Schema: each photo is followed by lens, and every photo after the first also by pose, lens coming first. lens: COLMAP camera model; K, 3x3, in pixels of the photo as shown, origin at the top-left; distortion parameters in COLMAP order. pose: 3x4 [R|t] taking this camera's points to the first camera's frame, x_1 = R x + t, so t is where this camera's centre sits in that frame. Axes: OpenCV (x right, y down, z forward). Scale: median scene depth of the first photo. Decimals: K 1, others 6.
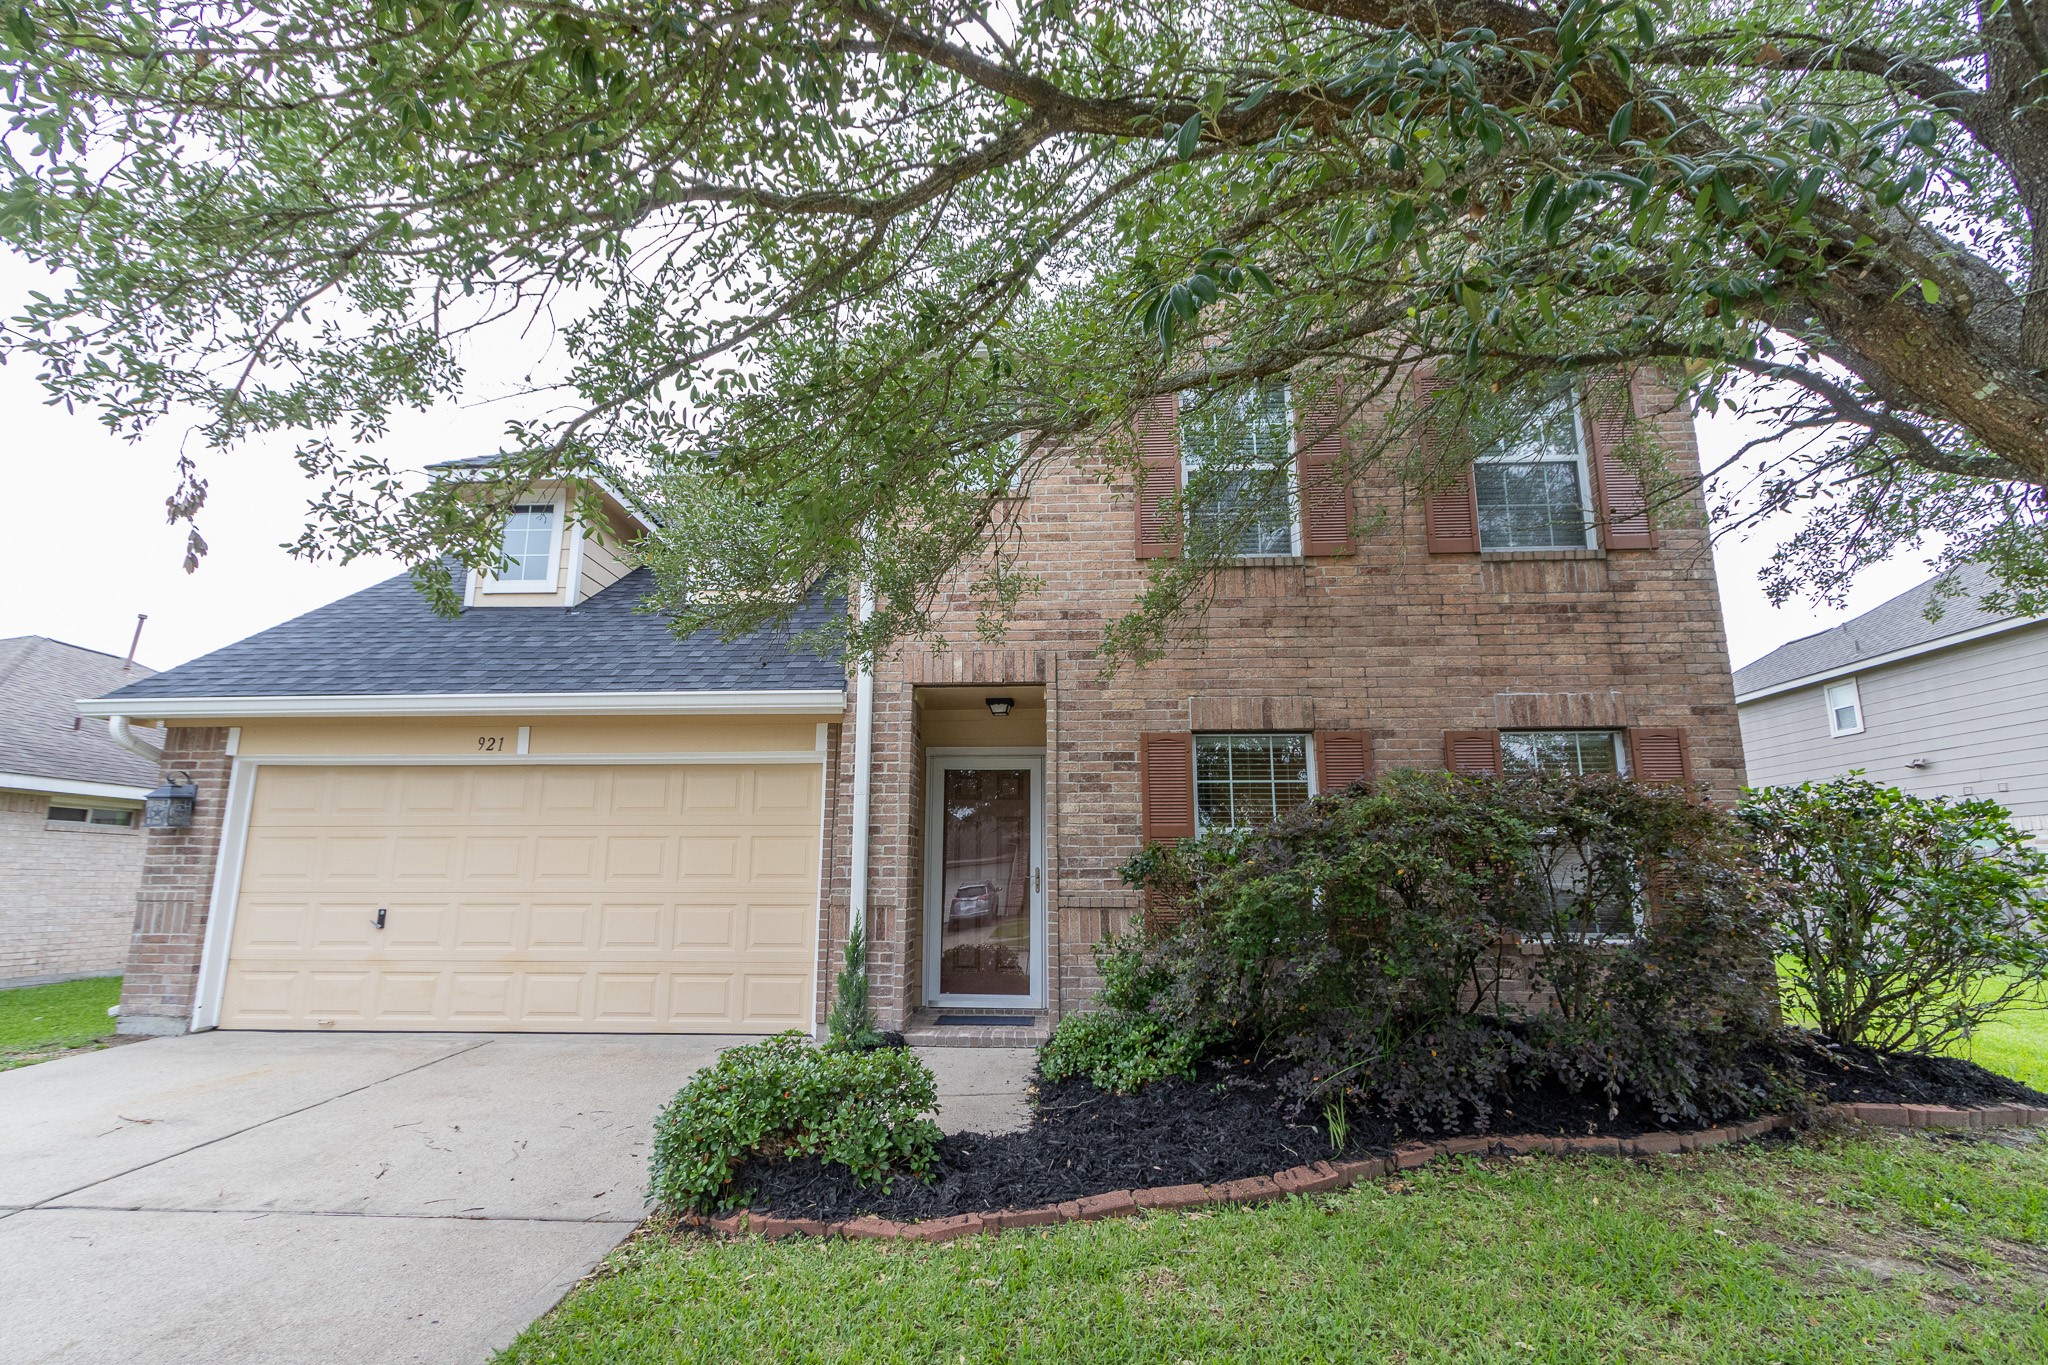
lens RADIAL K [[943.9, 0, 993.4], [0, 943.9, 704.5], [0, 0, 1]] dist [0.002988, -0.001364]
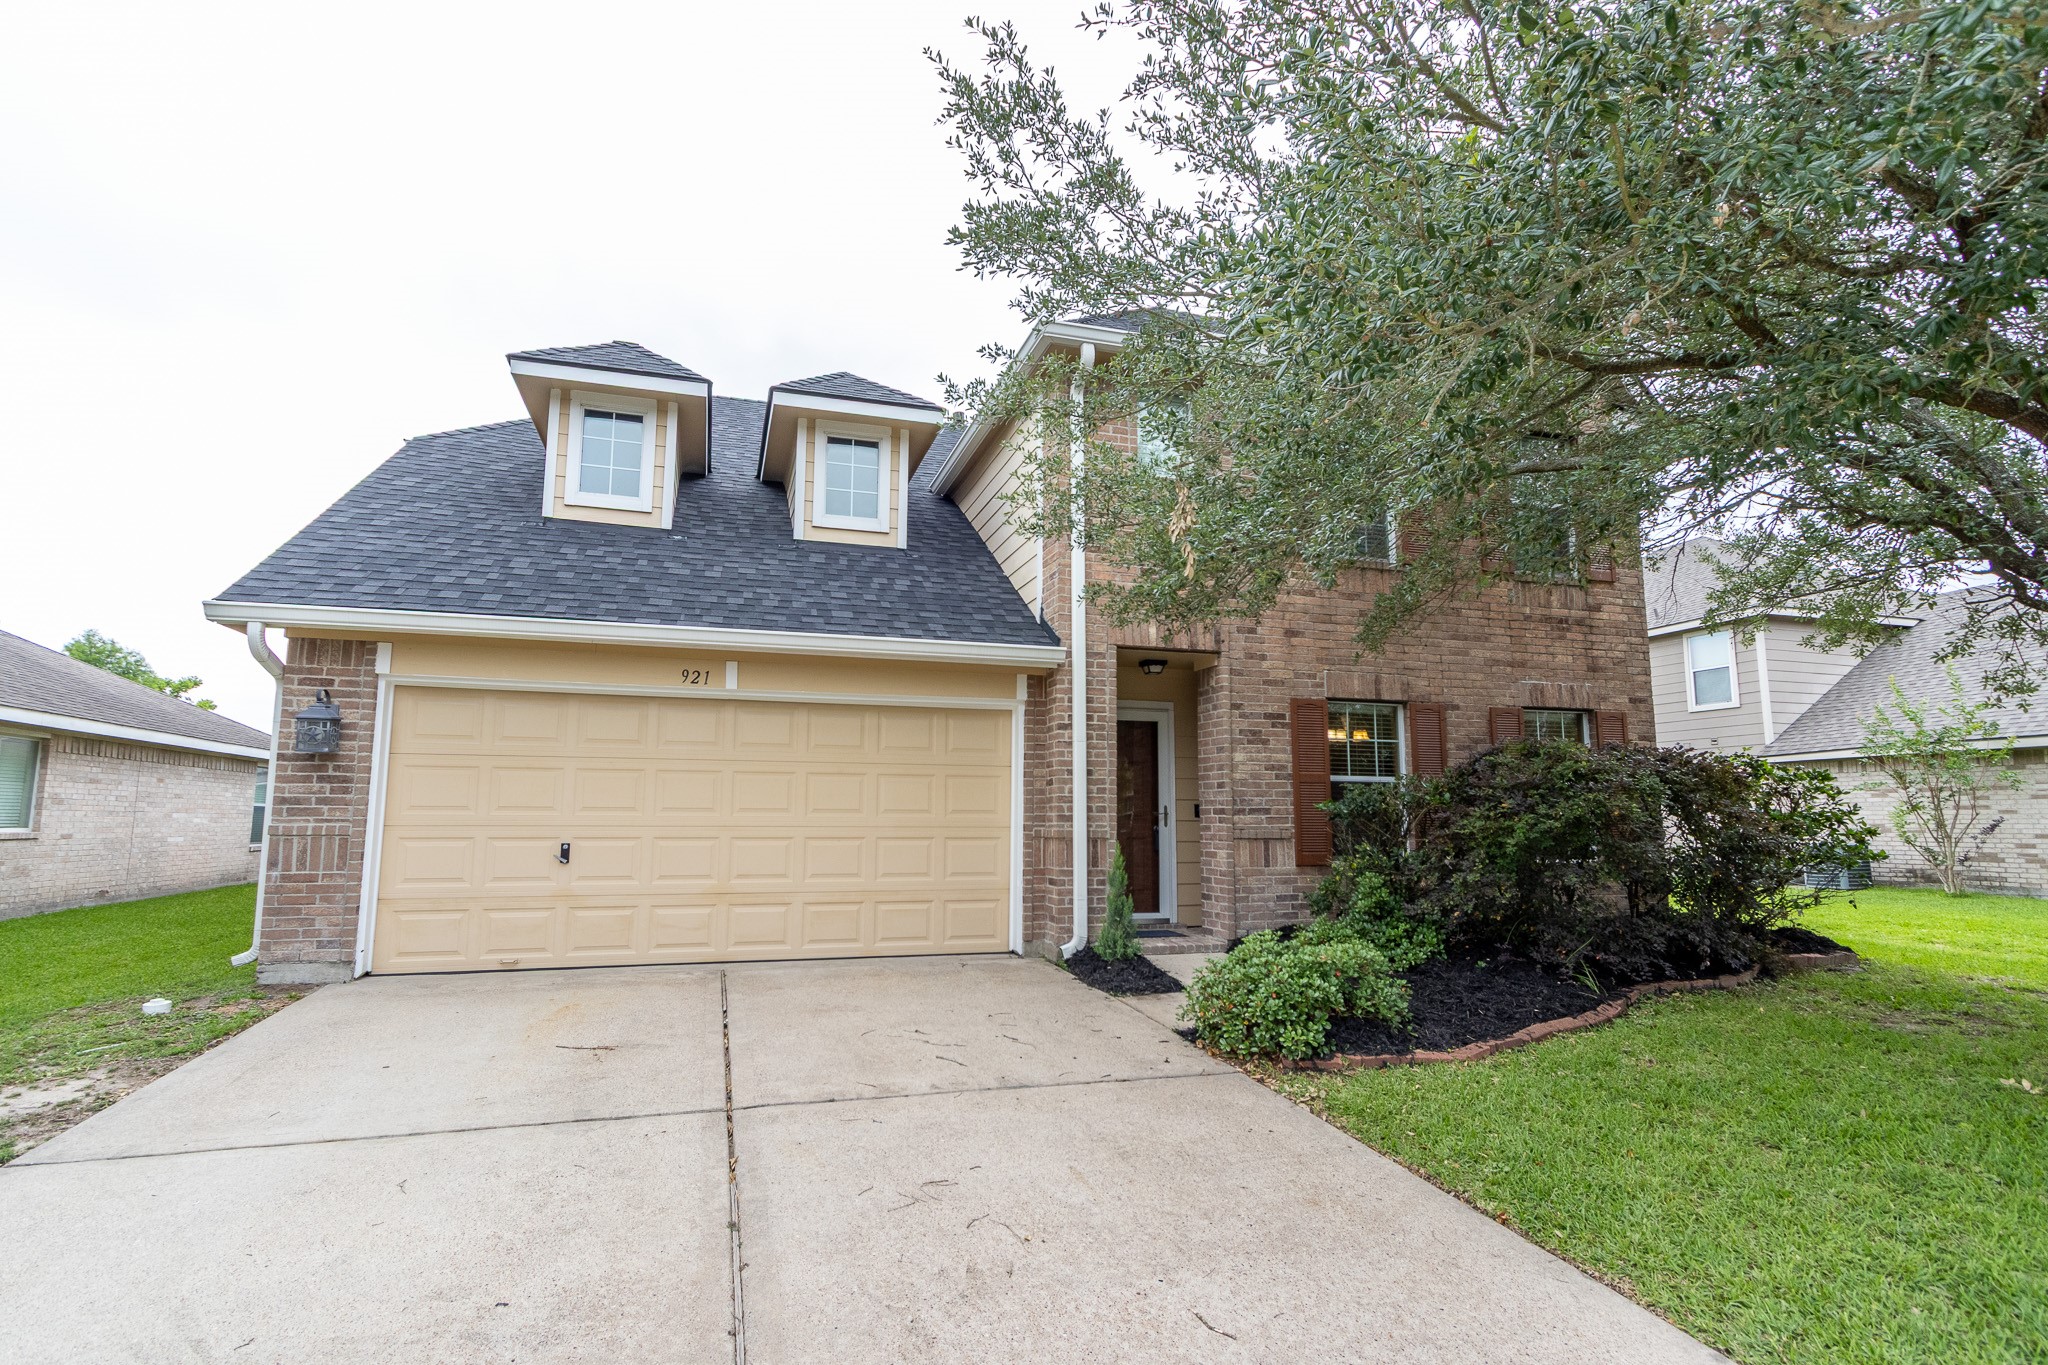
lens RADIAL K [[977.8, 0, 992.2], [0, 977.8, 709.5], [0, 0, 1]] dist [0.007576, -0.001225]
pose [[0.942404, 0.041158, 0.331935, -0.593332], [-0.065275, 0.995950, 0.061833, -0.007701], [-0.328045, -0.079939, 0.941274, -0.064113]]
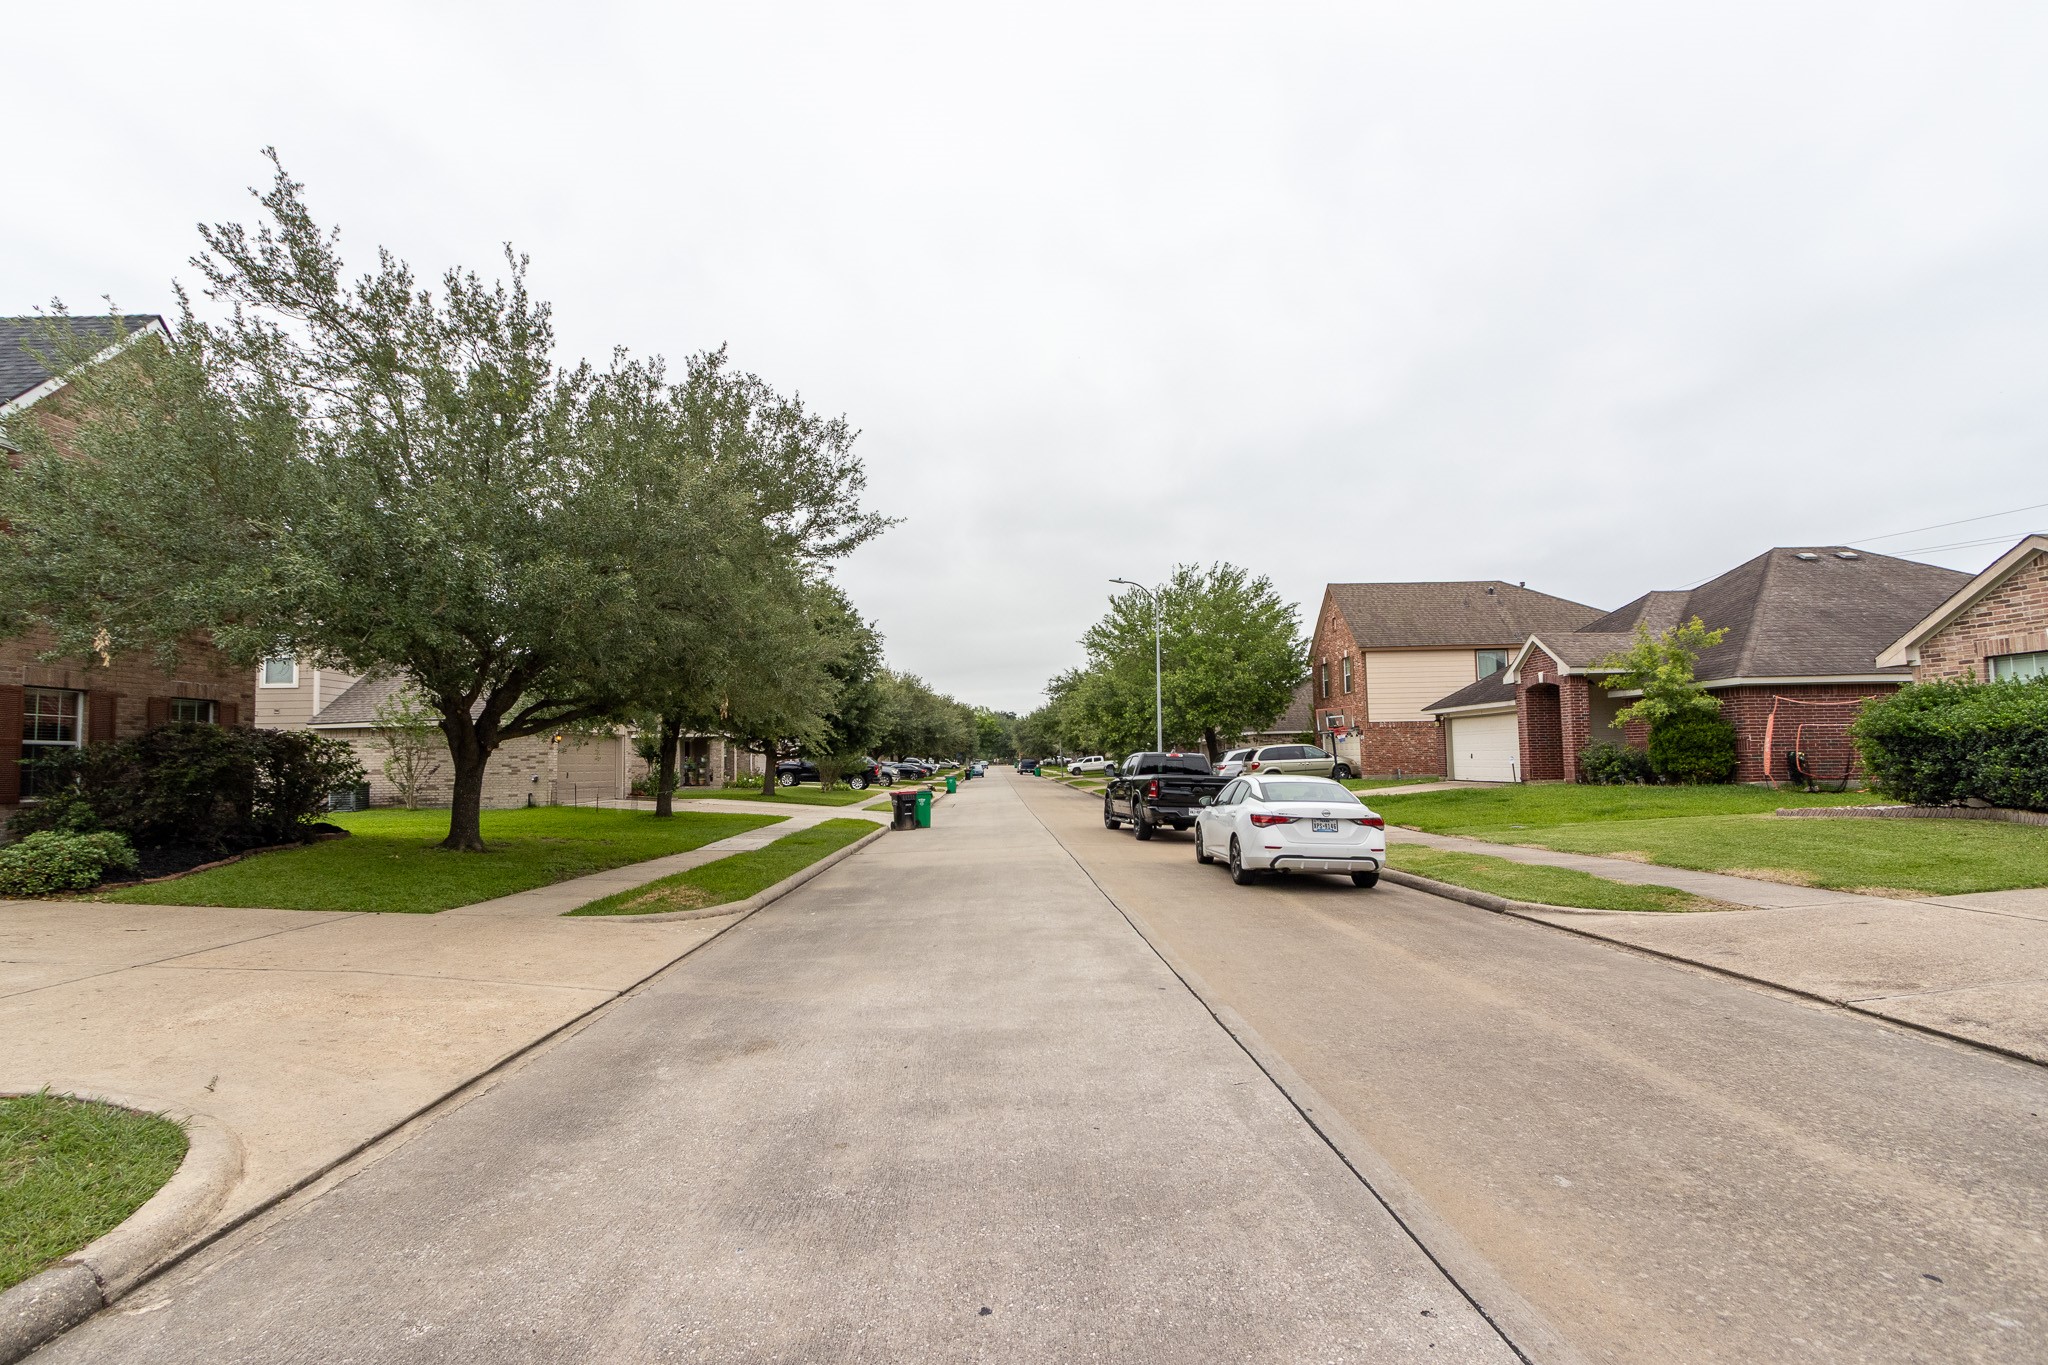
lens RADIAL K [[938.0, 0, 1002.0], [0, 938.0, 705.7], [0, 0, 1]] dist [0.006707, -0.000771]
pose [[-0.075521, 0.061286, 0.995259, -1.570828], [-0.169607, 0.982776, -0.073387, -0.108000], [-0.982614, -0.174345, -0.063826, -0.640431]]
